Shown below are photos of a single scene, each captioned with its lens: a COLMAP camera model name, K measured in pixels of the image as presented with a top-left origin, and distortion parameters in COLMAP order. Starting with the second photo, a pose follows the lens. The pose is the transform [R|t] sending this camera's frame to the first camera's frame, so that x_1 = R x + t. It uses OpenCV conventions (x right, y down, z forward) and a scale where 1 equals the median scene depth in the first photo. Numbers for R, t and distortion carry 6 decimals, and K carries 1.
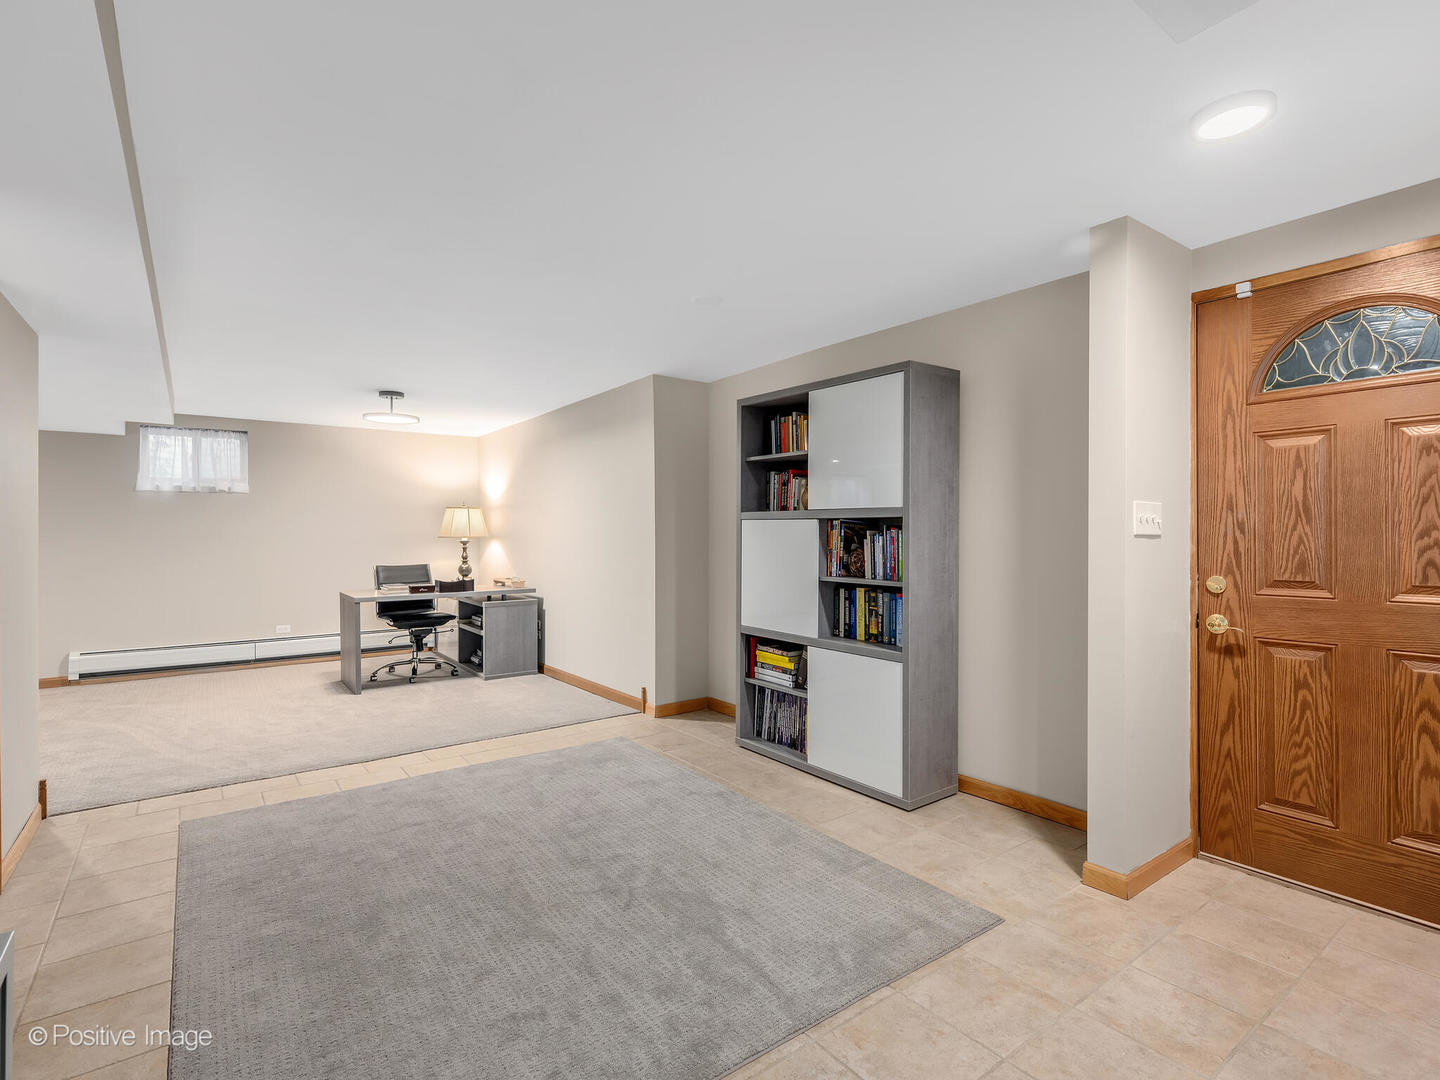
lens RADIAL K [[678.2, 0, 720.2], [0, 678.2, 538.9], [0, 0, 1]] dist [0.000786, 0.000073]
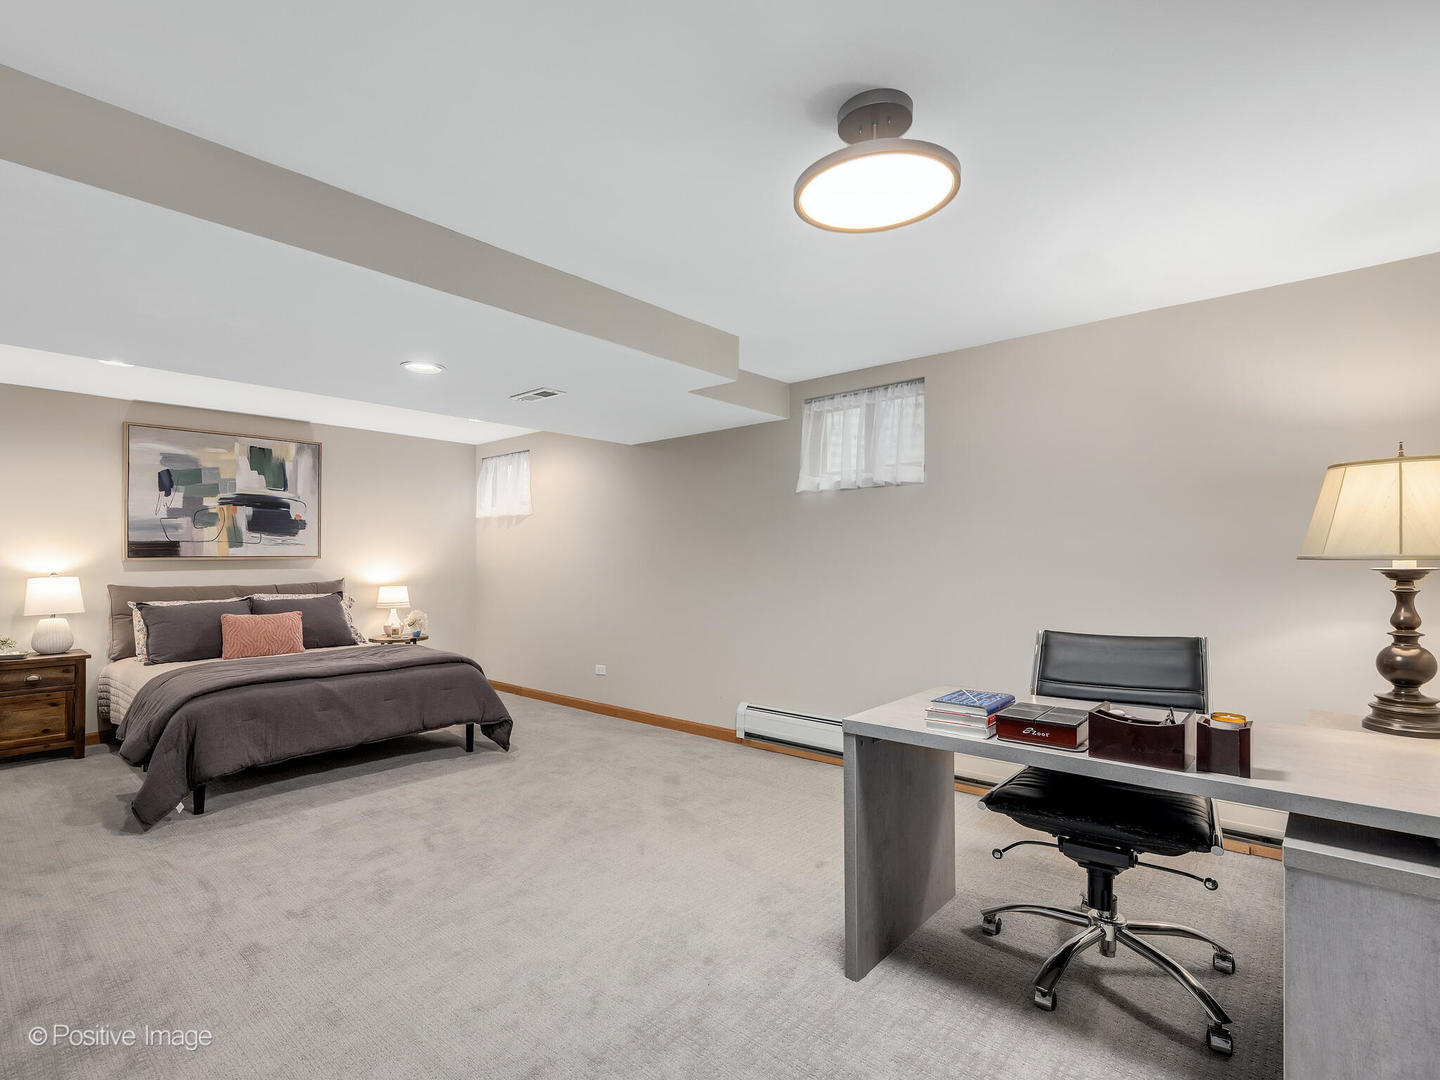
lens RADIAL K [[678.2, 0, 721.7], [0, 678.2, 553.5], [0, 0, 1]] dist [0.000786, 0.000073]
pose [[0.196771, -0.004987, -0.980437, -0.157993], [0.001827, 0.999987, -0.004720, -0.003995], [0.980448, -0.000862, 0.196777, 0.733184]]
